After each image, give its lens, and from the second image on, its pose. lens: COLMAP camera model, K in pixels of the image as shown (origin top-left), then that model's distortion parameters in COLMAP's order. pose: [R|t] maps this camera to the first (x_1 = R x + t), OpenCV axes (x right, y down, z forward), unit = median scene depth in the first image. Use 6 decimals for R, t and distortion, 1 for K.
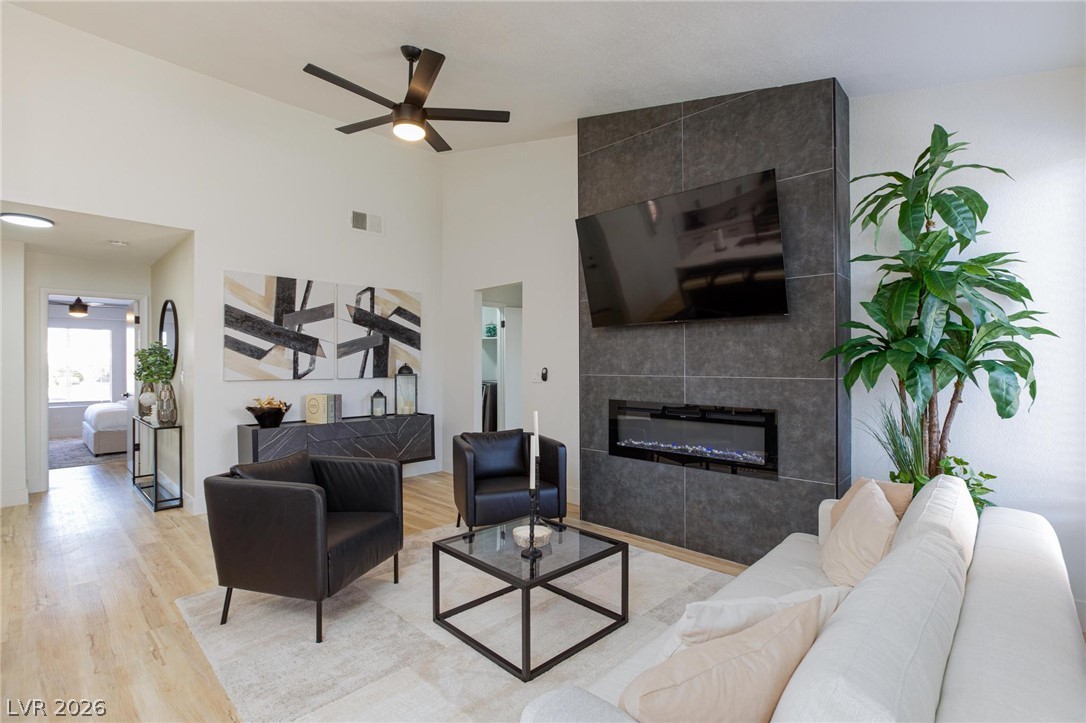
lens RADIAL K [[497.6, 0, 542.7], [0, 497.6, 363.8], [0, 0, 1]] dist [-0.018041, 0.009997]
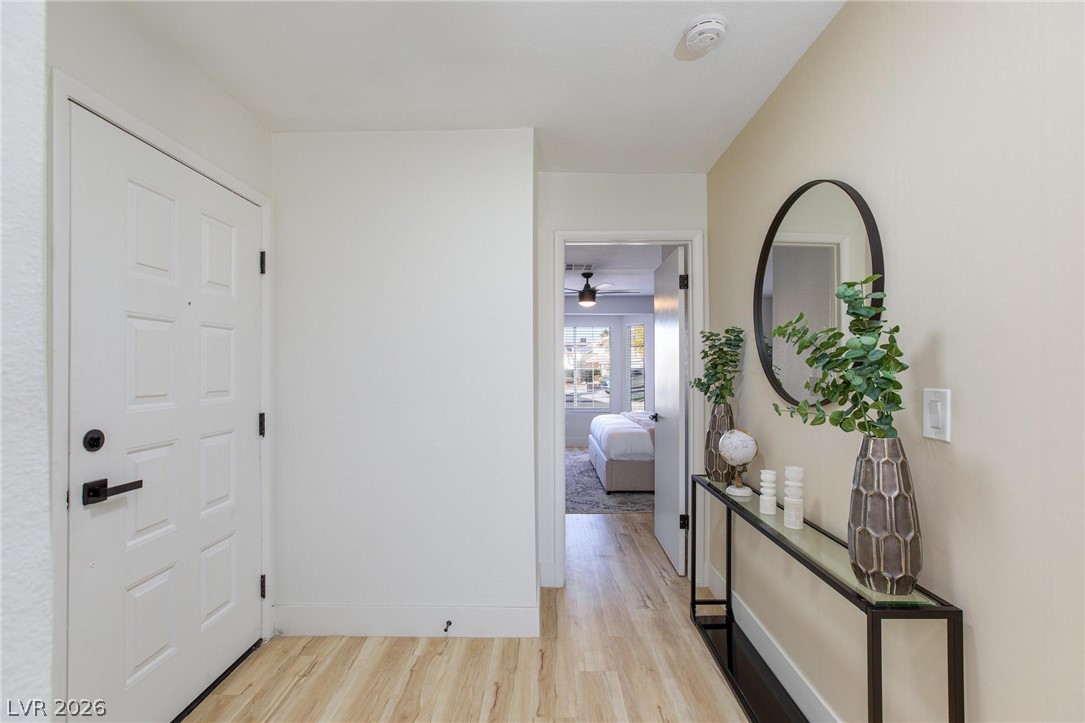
lens RADIAL K [[497.1, 0, 541.5], [0, 497.1, 363.8], [0, 0, 1]] dist [-0.018041, 0.009997]
pose [[0.686653, -0.001658, -0.726983, -0.439395], [-0.000788, 0.999995, -0.003024, -0.000692], [0.726985, 0.002649, 0.686649, 0.425730]]
